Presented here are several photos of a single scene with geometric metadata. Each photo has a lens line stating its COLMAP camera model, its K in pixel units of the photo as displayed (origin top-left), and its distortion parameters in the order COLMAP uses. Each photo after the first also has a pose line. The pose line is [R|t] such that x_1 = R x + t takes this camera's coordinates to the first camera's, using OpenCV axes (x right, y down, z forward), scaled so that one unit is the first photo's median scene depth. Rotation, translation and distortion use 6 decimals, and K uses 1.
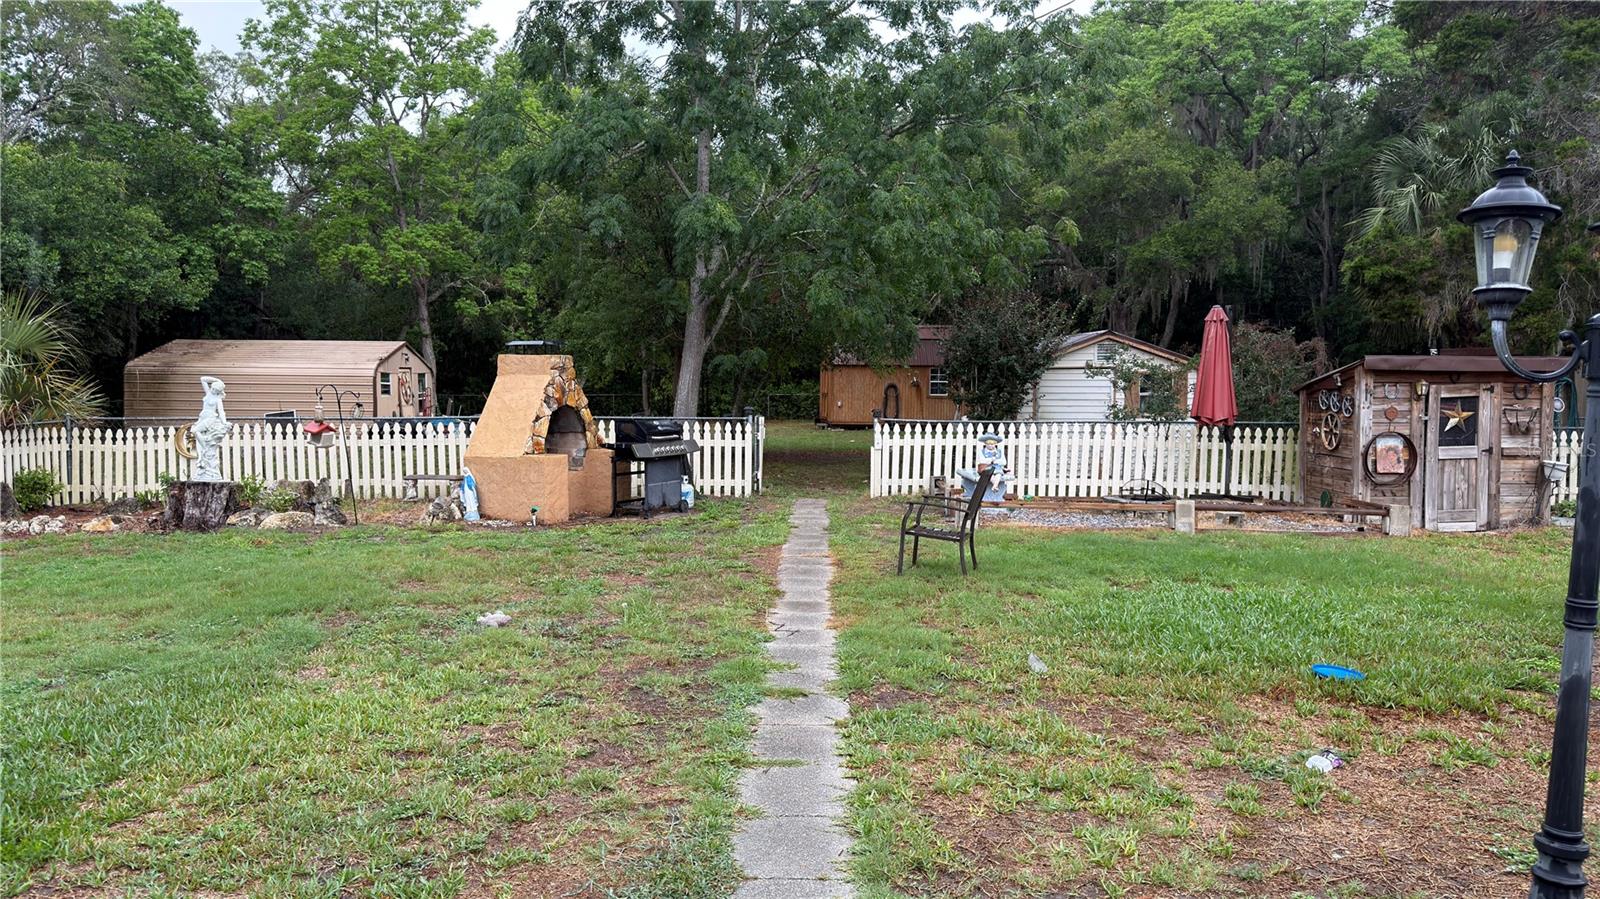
lens RADIAL K [[1098.1, 0, 799.8], [0, 1098.1, 451.4], [0, 0, 1]] dist [-0.001796, -0.020037]
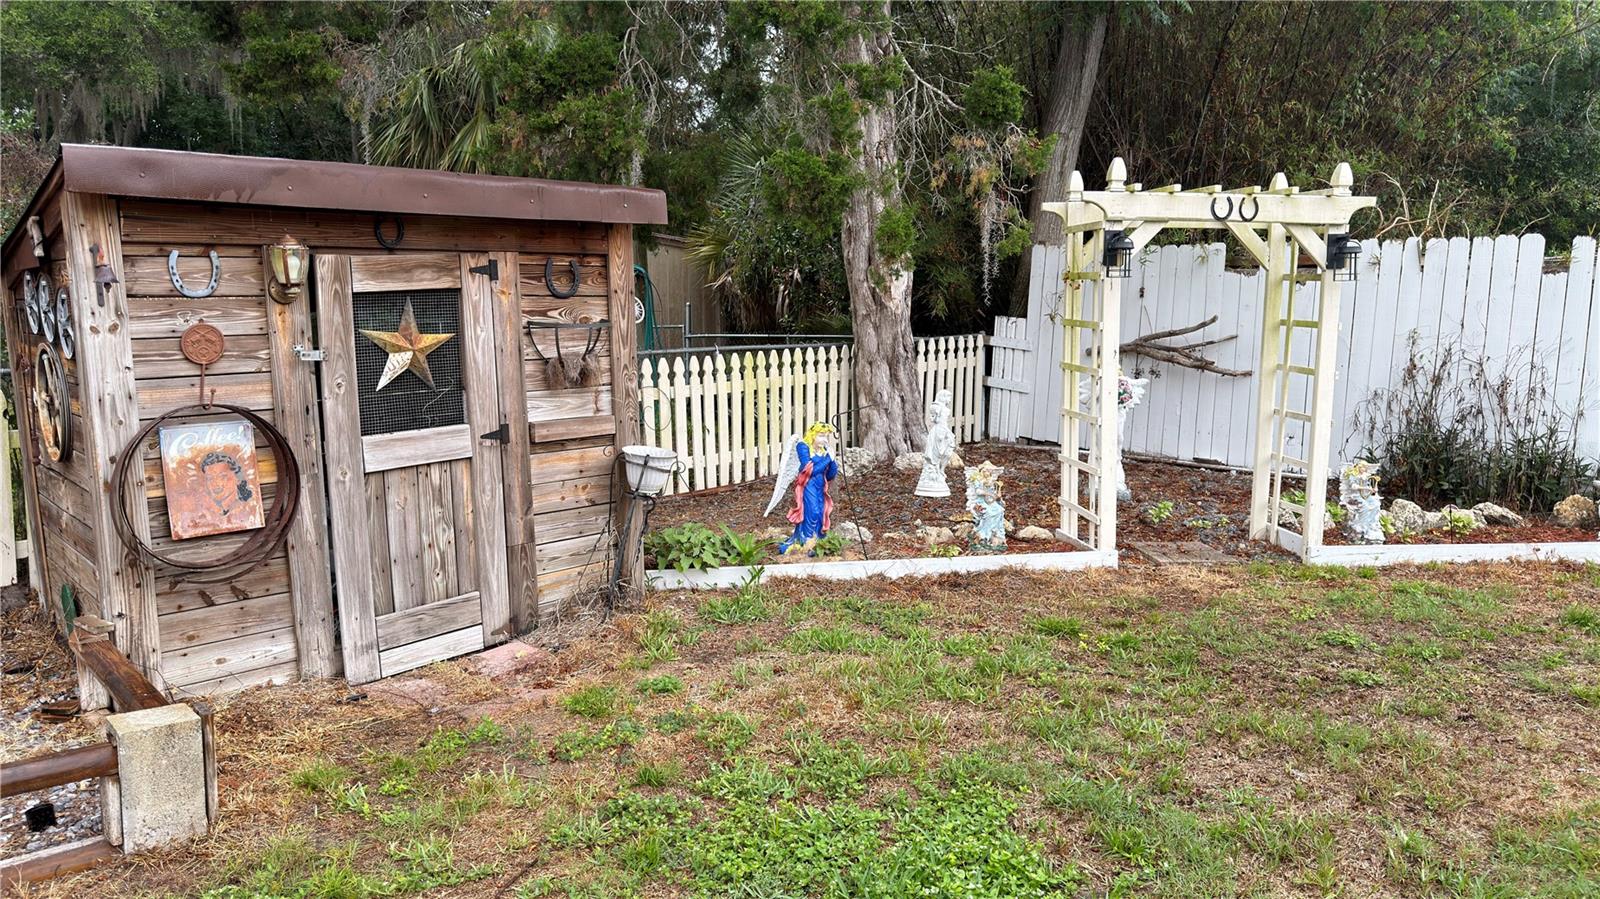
lens RADIAL K [[1098.1, 0, 800.0], [0, 1098.1, 458.1], [0, 0, 1]] dist [-0.001796, -0.020037]
pose [[0.723493, -0.104660, 0.682352, 0.446402], [0.047213, 0.993628, 0.102343, -0.026577], [-0.688715, -0.041829, 0.723824, 0.654734]]
